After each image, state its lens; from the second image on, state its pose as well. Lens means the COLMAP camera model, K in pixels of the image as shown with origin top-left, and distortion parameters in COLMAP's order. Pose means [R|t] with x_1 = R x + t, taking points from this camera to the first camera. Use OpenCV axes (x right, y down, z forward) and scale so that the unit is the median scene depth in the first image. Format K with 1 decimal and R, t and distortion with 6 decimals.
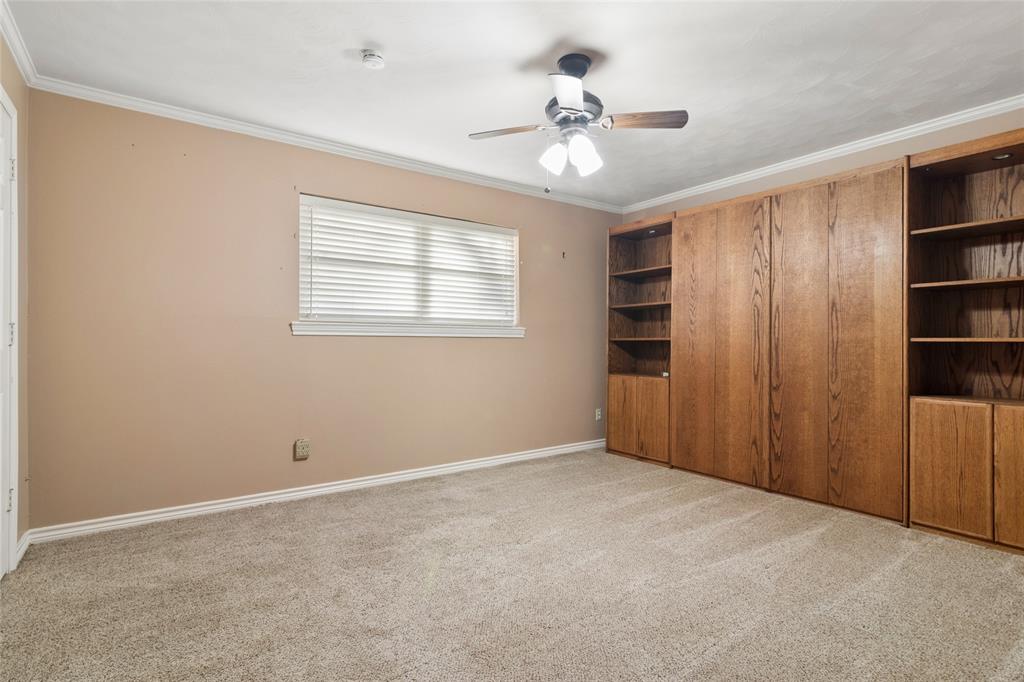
lens RADIAL K [[491.2, 0, 514.6], [0, 491.2, 331.9], [0, 0, 1]] dist [-0.000169, 0.000341]
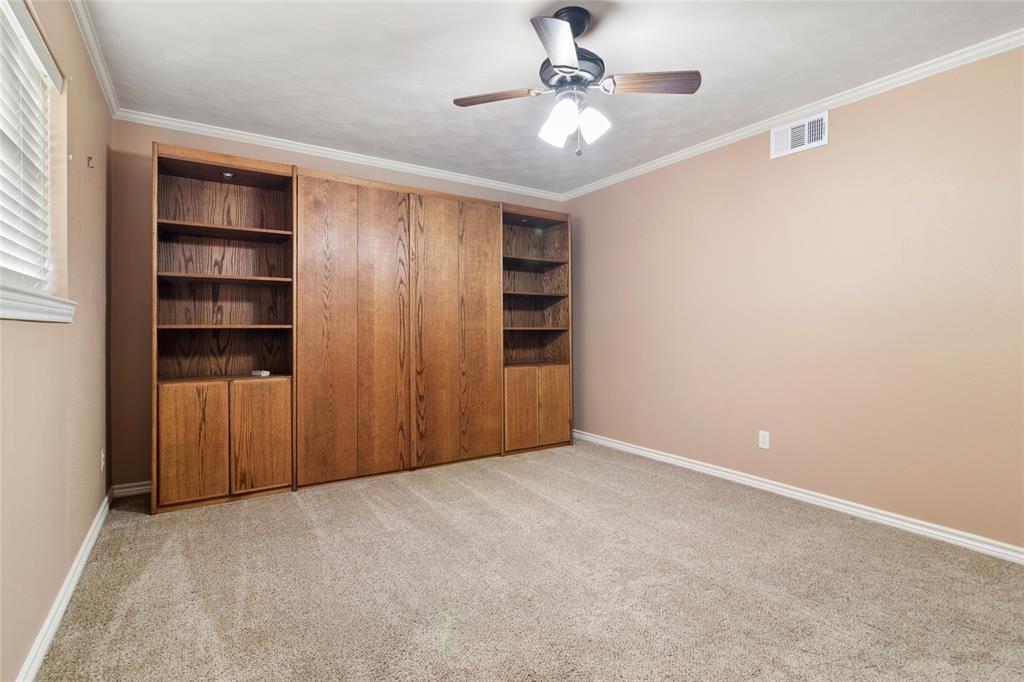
lens RADIAL K [[491.2, 0, 514.6], [0, 491.2, 331.9], [0, 0, 1]] dist [-0.000169, 0.000341]
pose [[0.046226, -0.007880, 0.998900, -0.524601], [-0.019095, 0.999779, 0.008770, 0.010144], [-0.998749, -0.019479, 0.046065, 0.713414]]
